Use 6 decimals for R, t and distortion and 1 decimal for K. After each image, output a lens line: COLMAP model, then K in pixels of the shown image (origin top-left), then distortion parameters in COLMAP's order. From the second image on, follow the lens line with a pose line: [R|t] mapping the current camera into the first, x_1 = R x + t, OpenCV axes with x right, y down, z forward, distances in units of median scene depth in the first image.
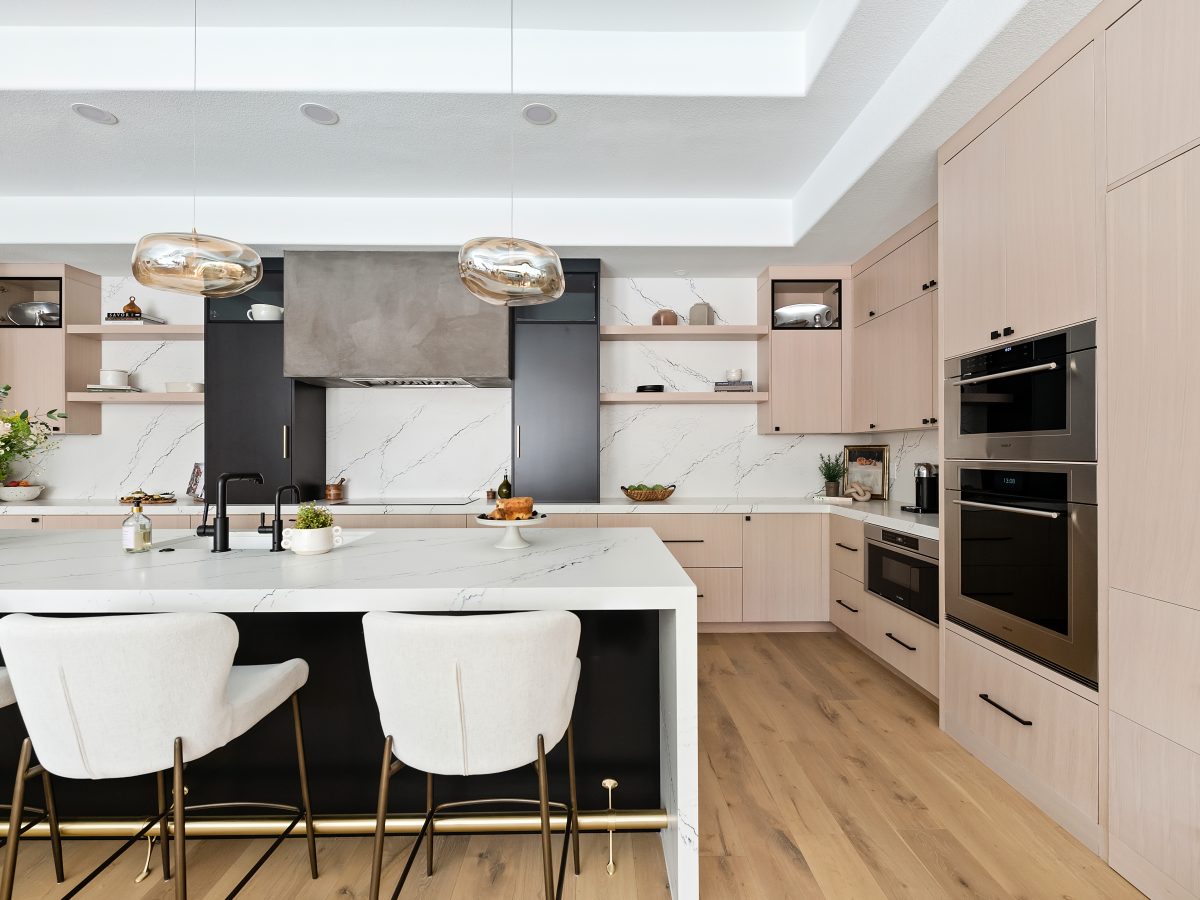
lens RADIAL K [[542.8, 0, 604.3], [0, 542.8, 450.9], [0, 0, 1]] dist [0.004828, -0.005434]
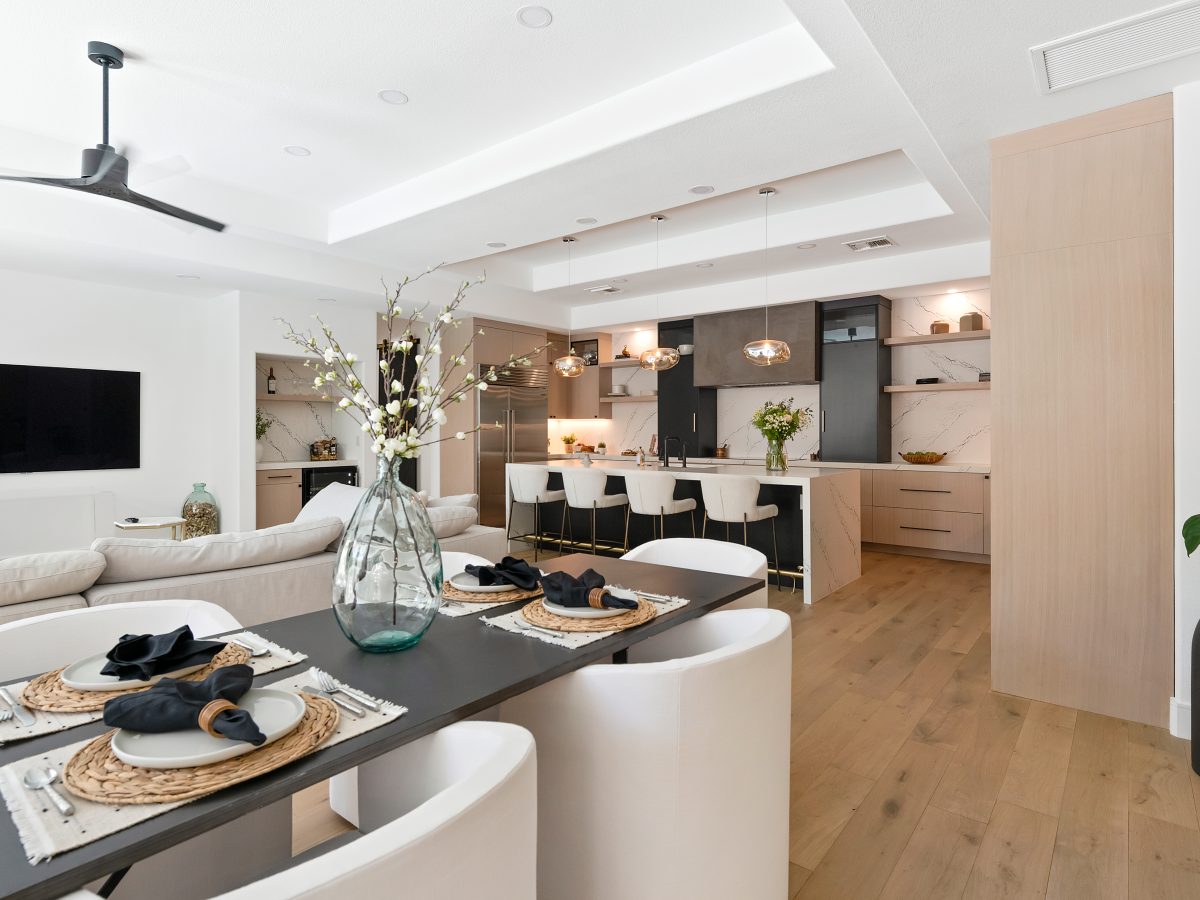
lens RADIAL K [[641.0, 0, 618.8], [0, 641.0, 432.0], [0, 0, 1]] dist [-0.001285, 0.000269]
pose [[0.775090, 0.002688, -0.631845, 0.517579], [0.003538, 0.999957, 0.008595, -0.004762], [0.631841, -0.008898, 0.775047, -0.743336]]
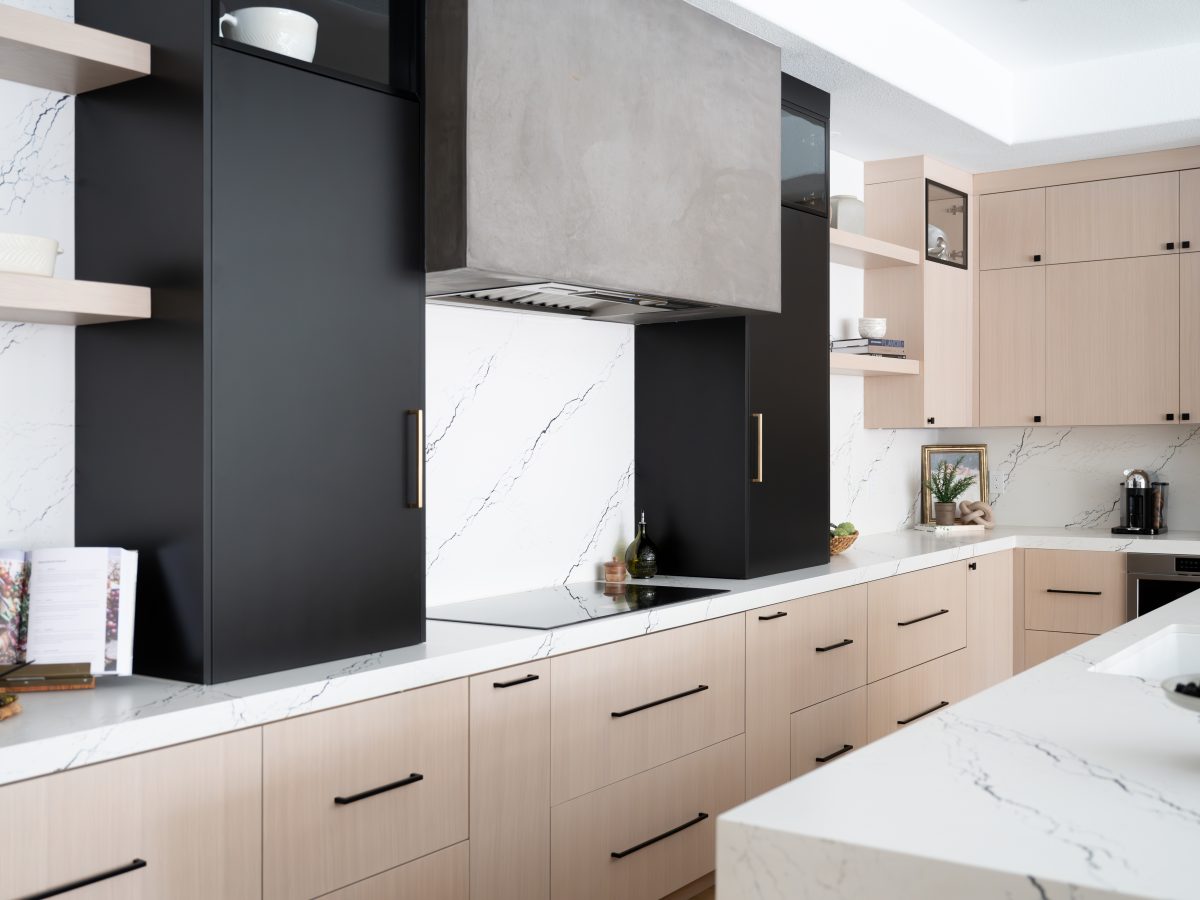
lens RADIAL K [[1298.8, 0, 588.6], [0, 1298.8, 450.4], [0, 0, 1]] dist [-0.009686, 0.000000]
pose [[0.603978, -0.015863, 0.796843, -1.099994], [0.008620, 0.999873, 0.013371, -0.030236], [-0.796954, -0.001207, 0.604038, 0.417403]]
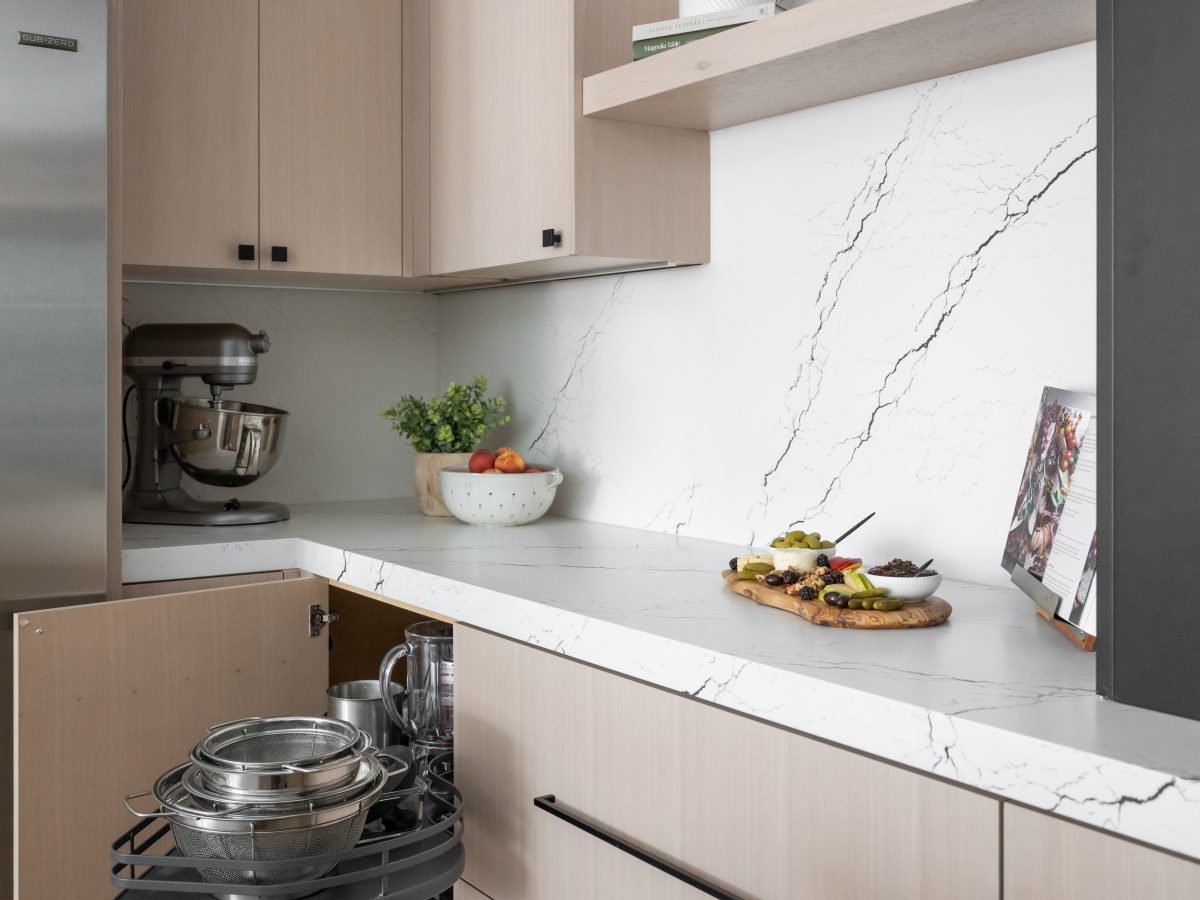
lens RADIAL K [[1298.8, 0, 637.5], [0, 1298.8, 379.3], [0, 0, 1]] dist [-0.009686, 0.000000]
pose [[0.566045, 0.001194, -0.824373, -0.517469], [0.002677, 0.999991, 0.003287, 0.018855], [0.824370, -0.004068, 0.566037, 0.700567]]
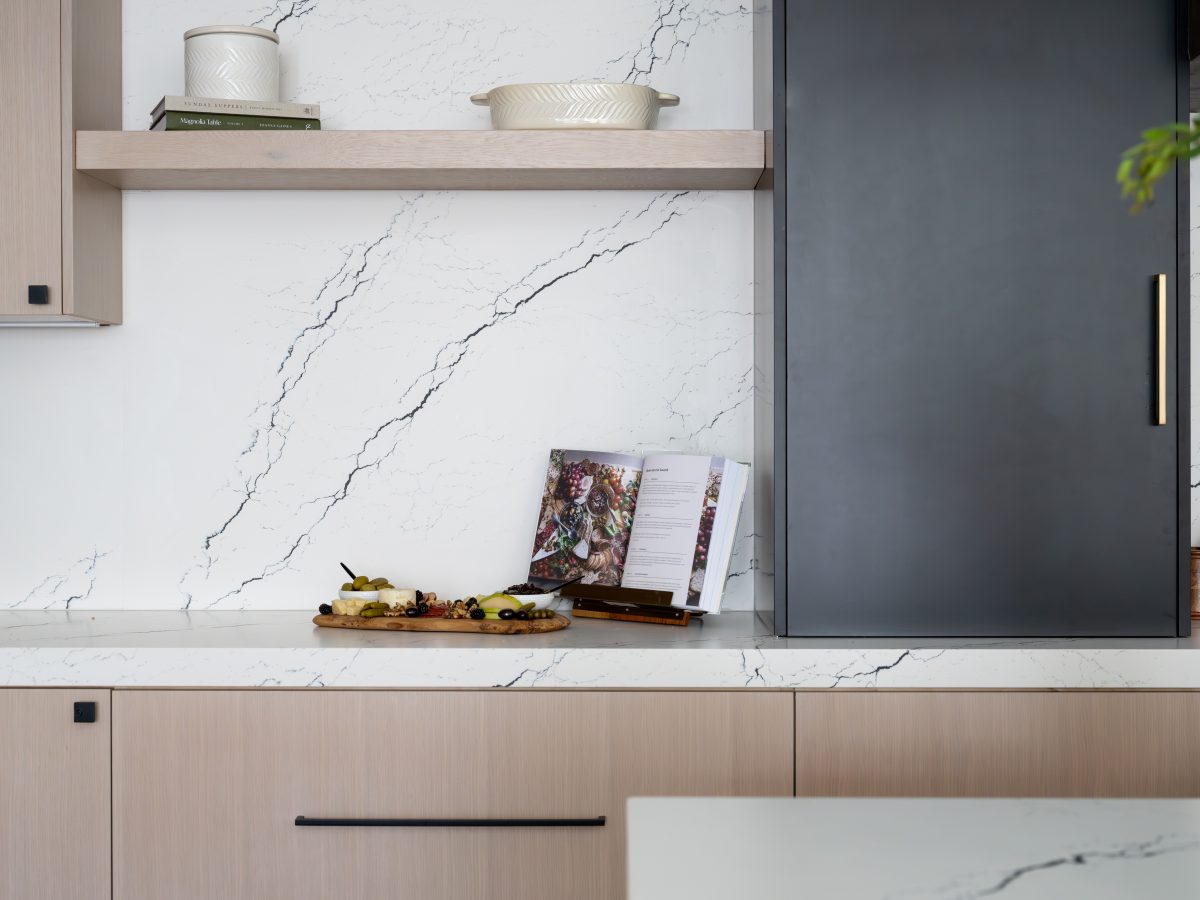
lens RADIAL K [[1855.8, 0, 591.4], [0, 1855.8, 460.1], [0, 0, 1]] dist [-0.027123, 0.000000]
pose [[0.999336, 0.000037, -0.036441, -0.748656], [0.000538, 0.999875, 0.015775, 0.014959], [0.036437, -0.015784, 0.999211, 0.248924]]
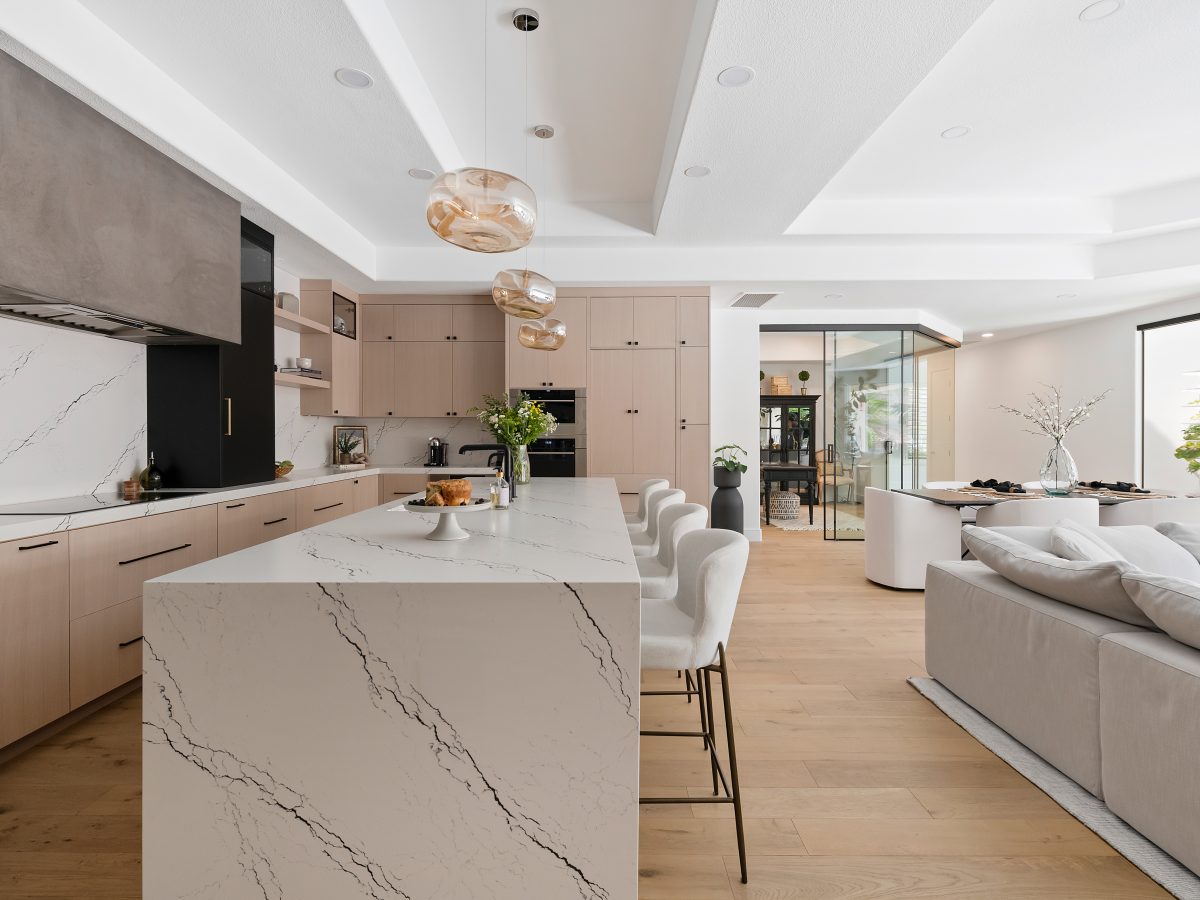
lens RADIAL K [[611.3, 0, 600.5], [0, 611.3, 449.6], [0, 0, 1]] dist [-0.000243, -0.003291]
pose [[0.014696, -0.025127, 0.999576, -1.090206], [-0.005205, 0.999669, 0.025205, 0.007451], [-0.999878, -0.005574, 0.014560, 0.367936]]
